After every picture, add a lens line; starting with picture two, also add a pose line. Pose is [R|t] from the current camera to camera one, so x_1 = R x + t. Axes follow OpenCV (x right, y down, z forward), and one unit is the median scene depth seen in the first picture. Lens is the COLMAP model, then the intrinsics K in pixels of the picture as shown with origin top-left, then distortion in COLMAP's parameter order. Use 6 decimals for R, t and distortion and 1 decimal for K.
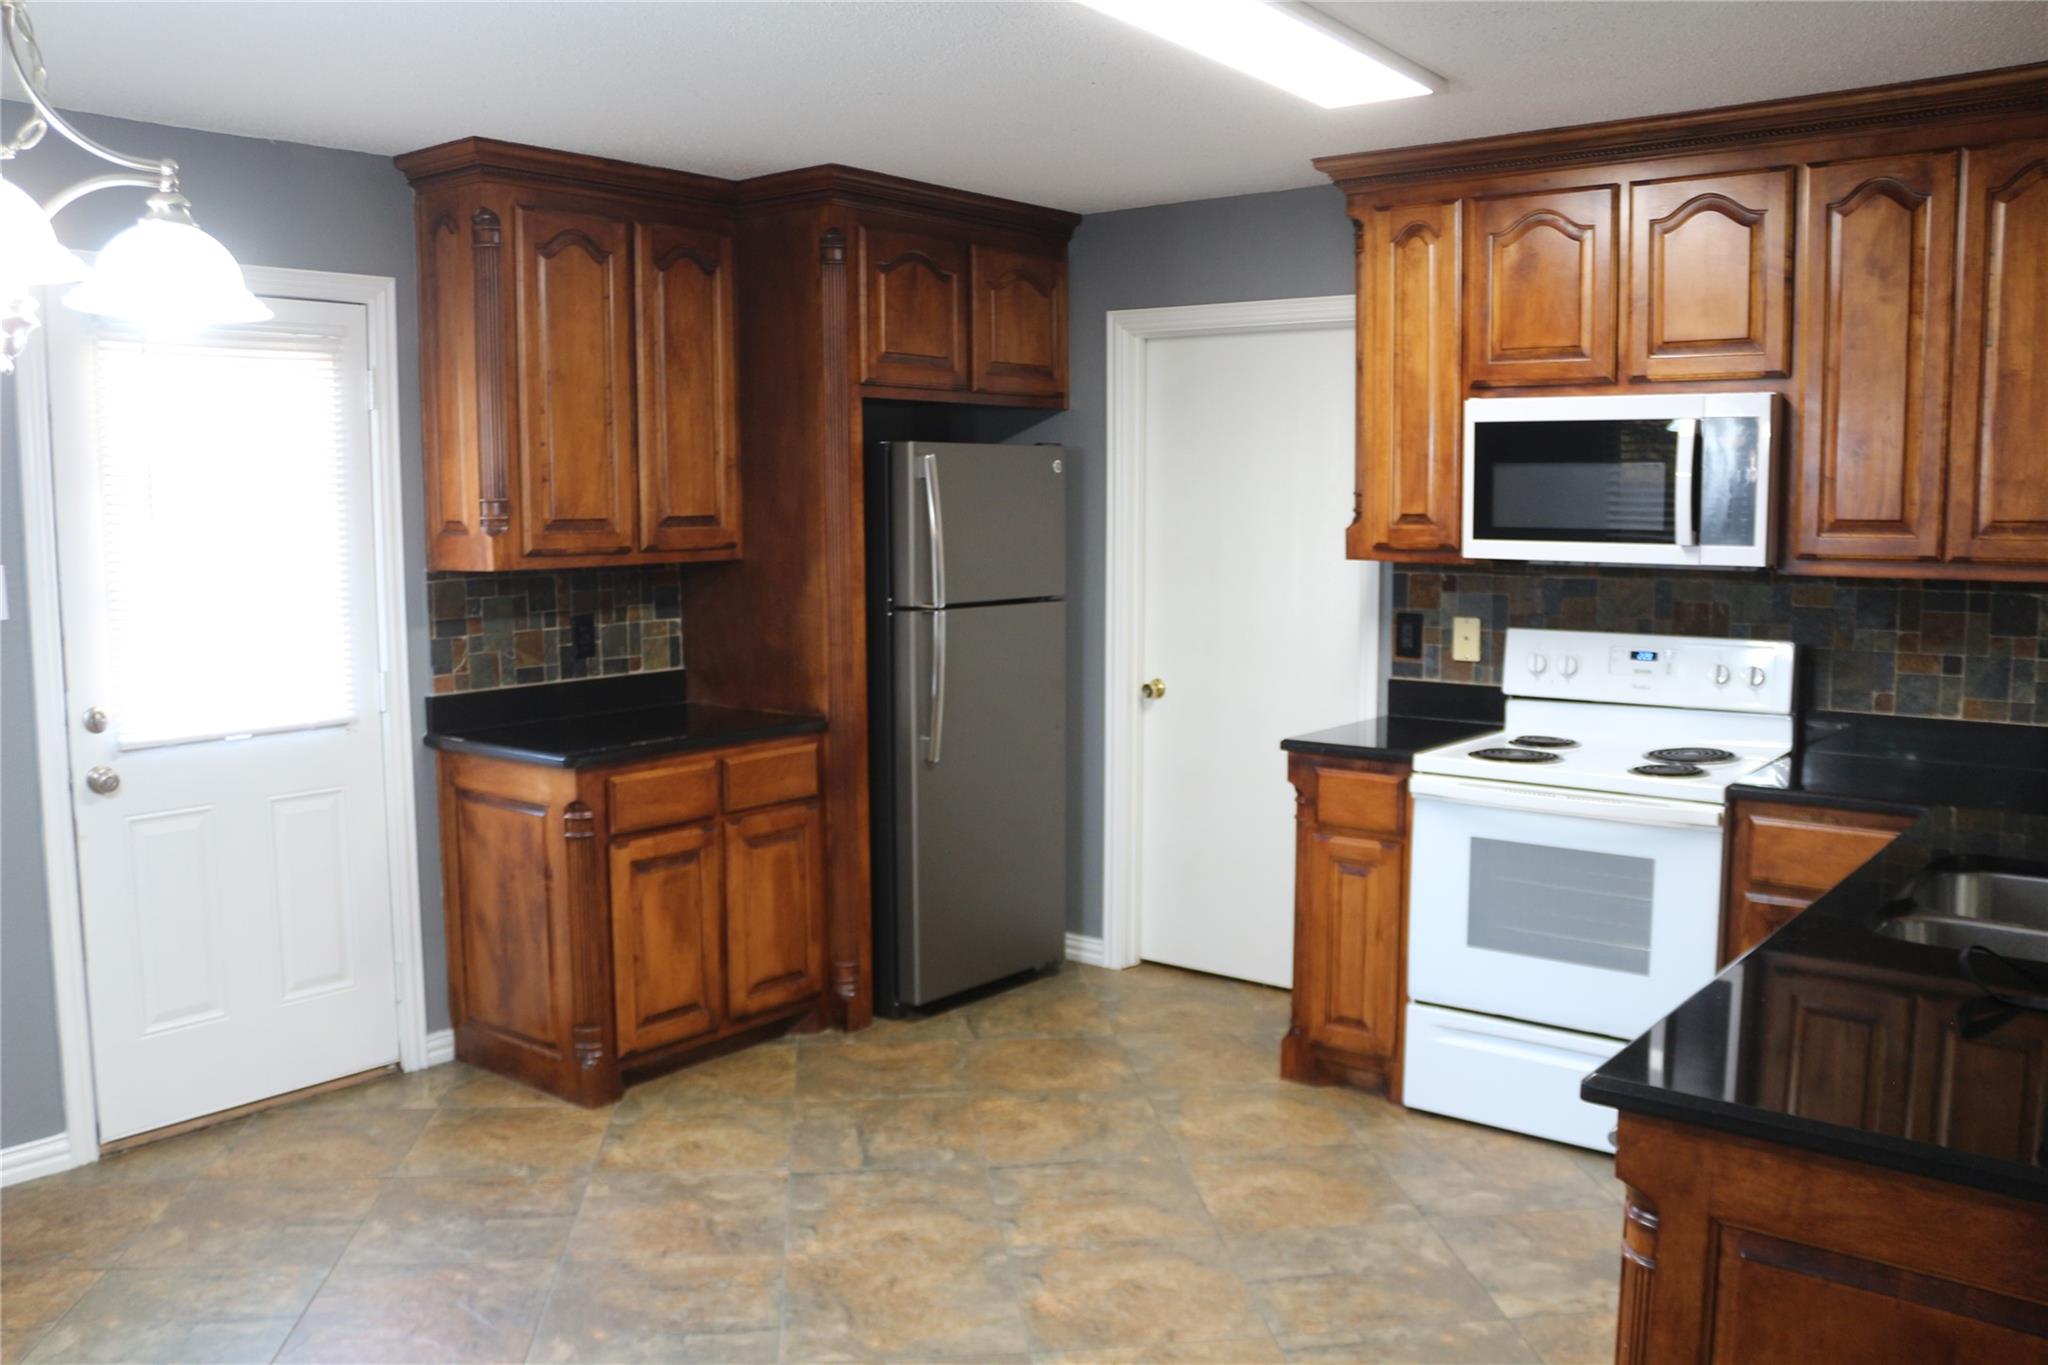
lens RADIAL K [[1702.0, 0, 1024.0], [0, 1702.0, 682.5], [0, 0, 1]] dist [-0.153100, 0.123861]
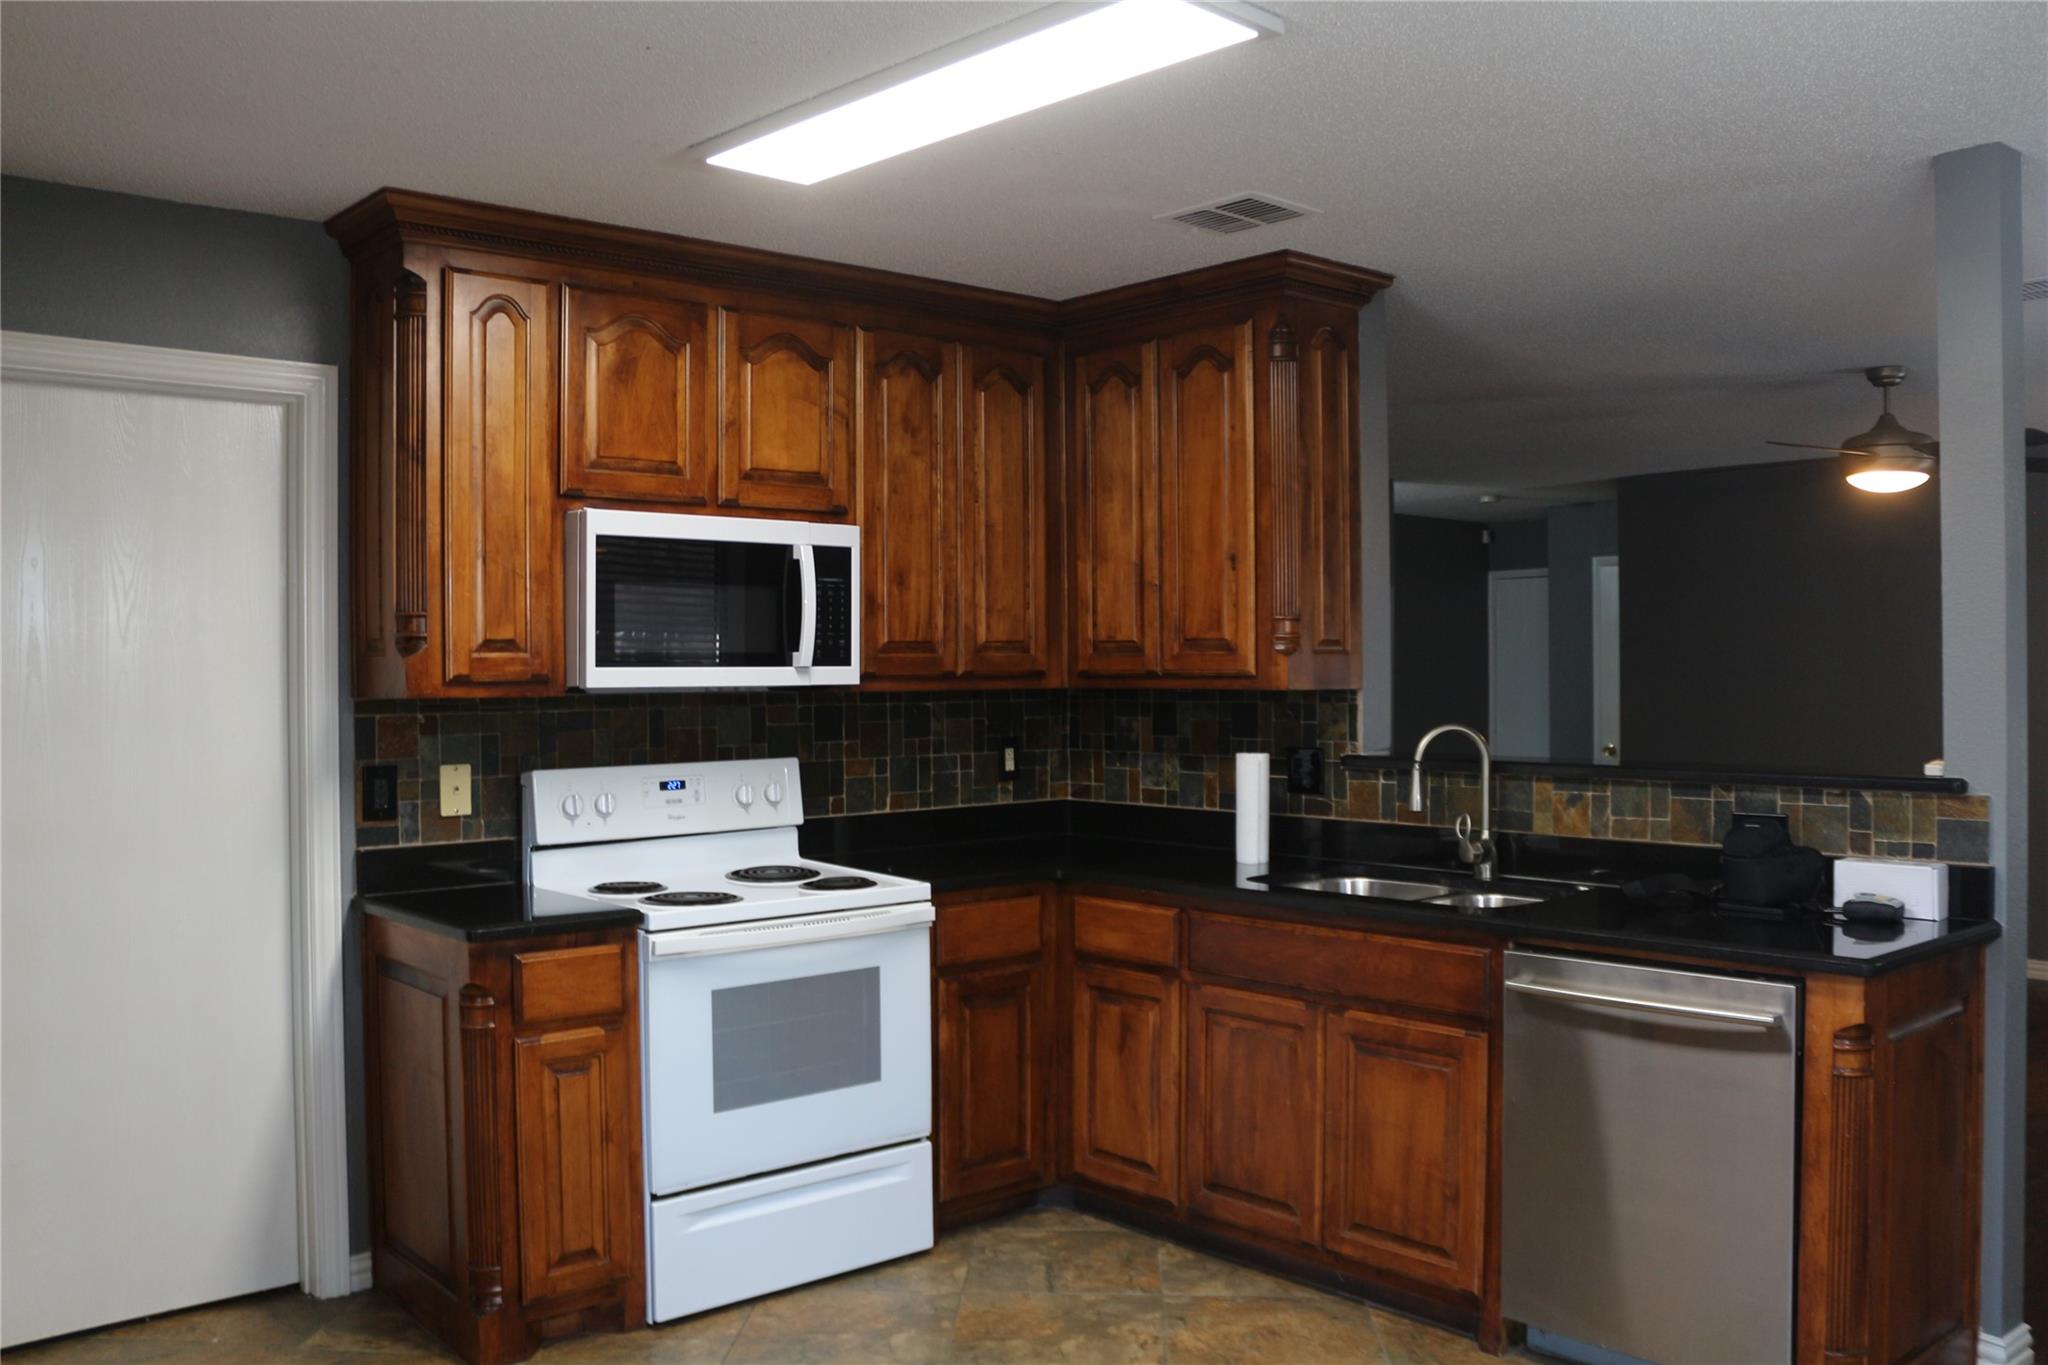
lens RADIAL K [[1702.0, 0, 1024.0], [0, 1702.0, 682.5], [0, 0, 1]] dist [-0.153100, 0.123861]
pose [[0.175364, -0.007999, 0.984471, -0.529066], [0.112228, 0.993611, -0.011918, -0.038493], [-0.978086, 0.112575, 0.175141, 0.585465]]
